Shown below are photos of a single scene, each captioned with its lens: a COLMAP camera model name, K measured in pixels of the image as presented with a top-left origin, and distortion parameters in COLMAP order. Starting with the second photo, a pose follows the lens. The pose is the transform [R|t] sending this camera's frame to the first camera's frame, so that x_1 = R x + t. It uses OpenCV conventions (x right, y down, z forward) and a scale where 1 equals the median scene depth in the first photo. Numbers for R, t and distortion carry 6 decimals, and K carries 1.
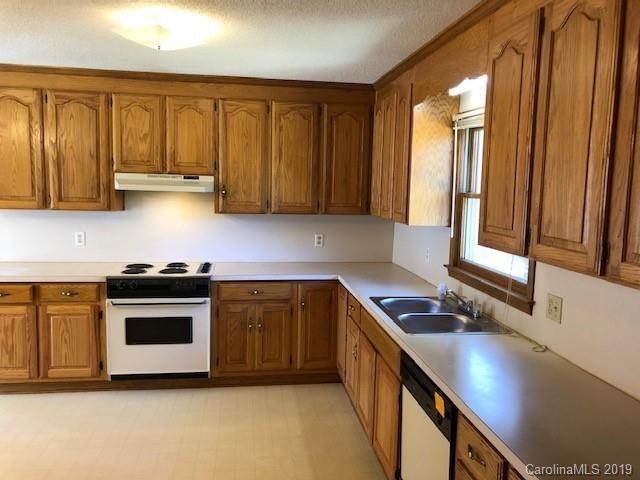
lens RADIAL K [[533.1, 0, 320.3], [0, 533.1, 239.7], [0, 0, 1]] dist [-0.003539, -0.002834]
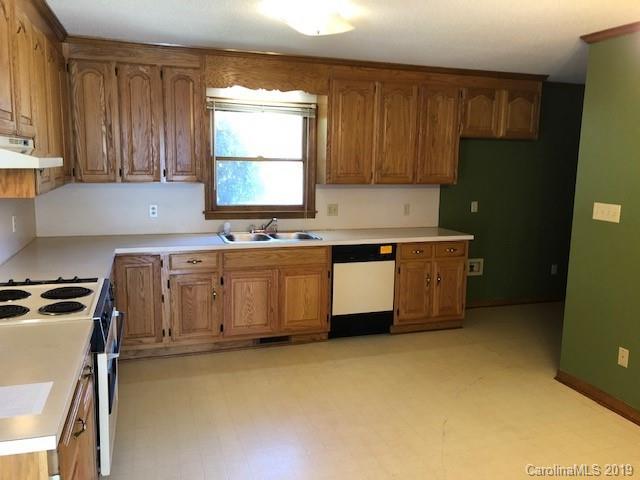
lens RADIAL K [[533.1, 0, 320.5], [0, 533.1, 238.5], [0, 0, 1]] dist [-0.003539, -0.002834]
pose [[-0.173339, -0.180540, 0.968173, -1.571640], [0.089328, 0.976120, 0.198014, -0.180249], [-0.980803, 0.120808, -0.153072, 1.302576]]
